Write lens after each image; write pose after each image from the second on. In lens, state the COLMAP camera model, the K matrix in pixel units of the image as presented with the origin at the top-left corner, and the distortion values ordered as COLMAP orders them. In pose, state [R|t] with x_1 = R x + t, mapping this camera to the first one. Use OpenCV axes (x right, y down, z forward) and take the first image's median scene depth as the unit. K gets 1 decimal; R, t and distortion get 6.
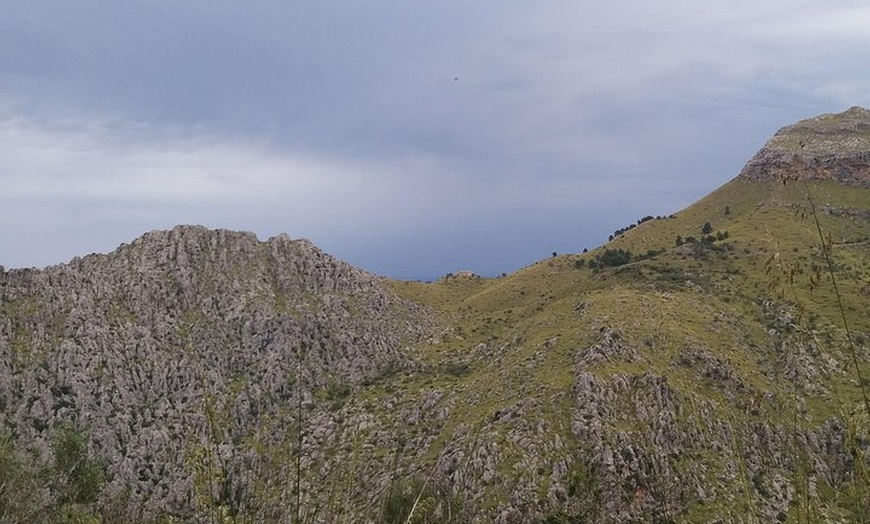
lens RADIAL K [[852.2, 0, 429.8], [0, 852.2, 266.2], [0, 0, 1]] dist [-0.019361, 0.000000]
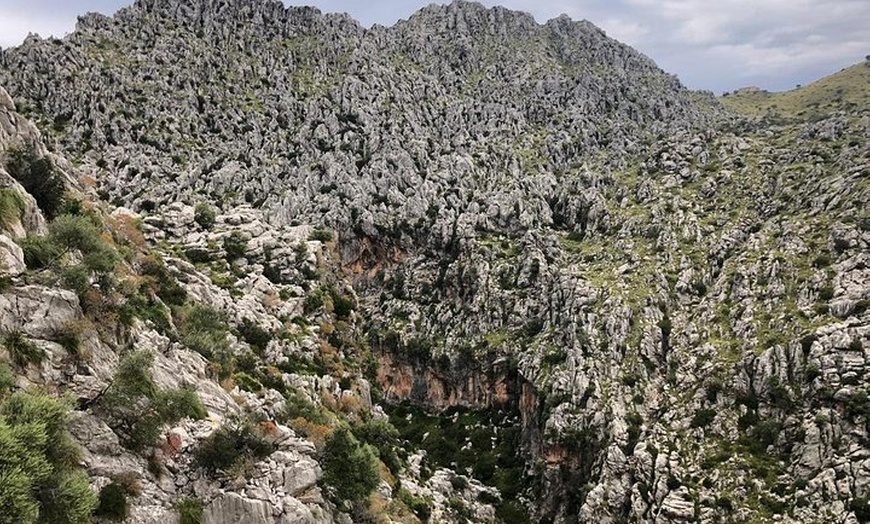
lens RADIAL K [[684.9, 0, 401.8], [0, 684.9, 248.8], [0, 0, 1]] dist [0.097912, -0.106981]
pose [[0.954146, 0.028957, -0.297939, -0.155385], [0.003468, 0.994174, 0.107732, 0.185140], [0.299323, -0.103825, 0.948486, 0.312377]]
